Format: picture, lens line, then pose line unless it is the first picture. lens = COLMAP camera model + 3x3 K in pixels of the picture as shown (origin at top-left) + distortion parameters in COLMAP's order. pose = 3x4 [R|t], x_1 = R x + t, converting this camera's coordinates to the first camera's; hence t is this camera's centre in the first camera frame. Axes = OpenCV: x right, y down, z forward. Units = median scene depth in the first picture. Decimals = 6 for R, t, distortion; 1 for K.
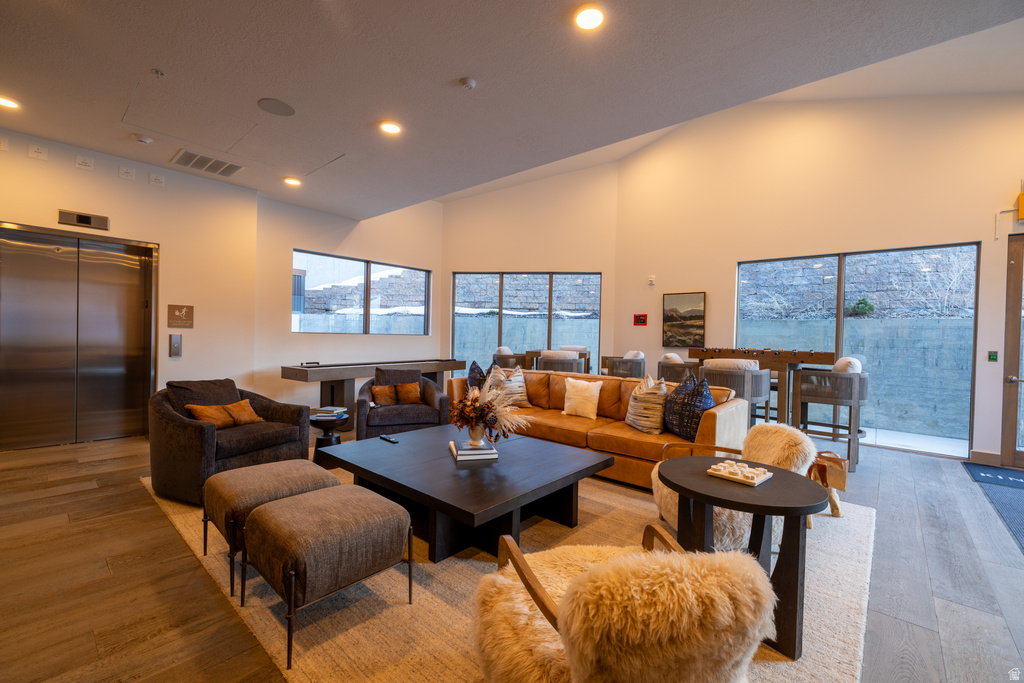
lens RADIAL K [[427.3, 0, 516.8], [0, 427.3, 340.1], [0, 0, 1]] dist [0.003437, 0.000016]
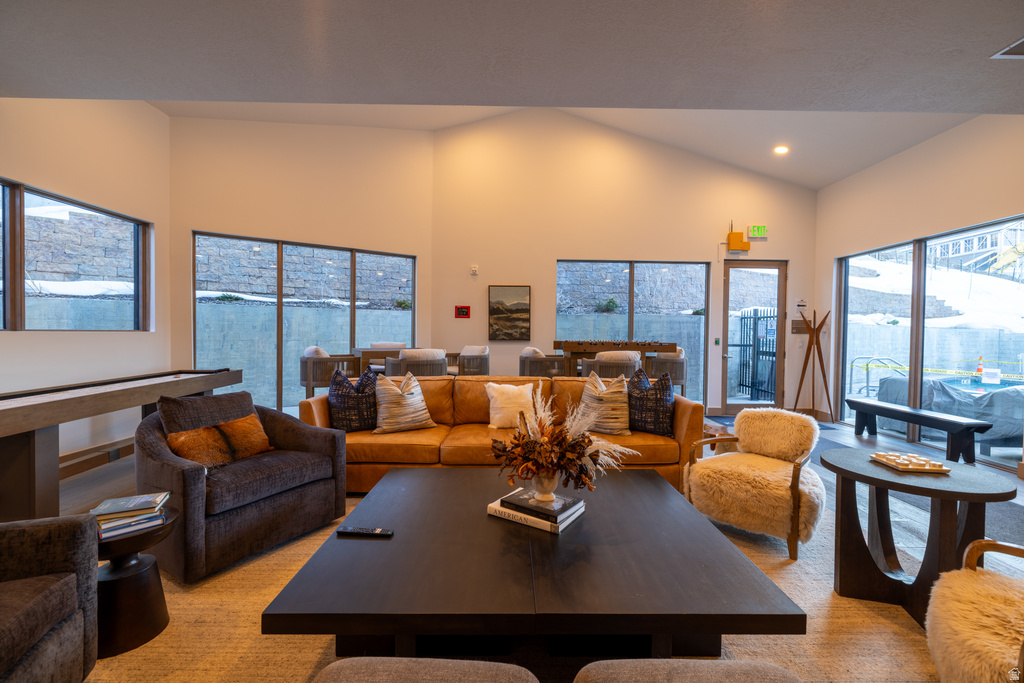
lens RADIAL K [[427.3, 0, 516.8], [0, 427.3, 340.1], [0, 0, 1]] dist [0.003437, 0.000016]
pose [[0.750886, -0.025308, 0.659947, -0.260192], [0.012638, 0.999633, 0.023955, -0.007846], [-0.660311, -0.009647, 0.750930, 0.250403]]
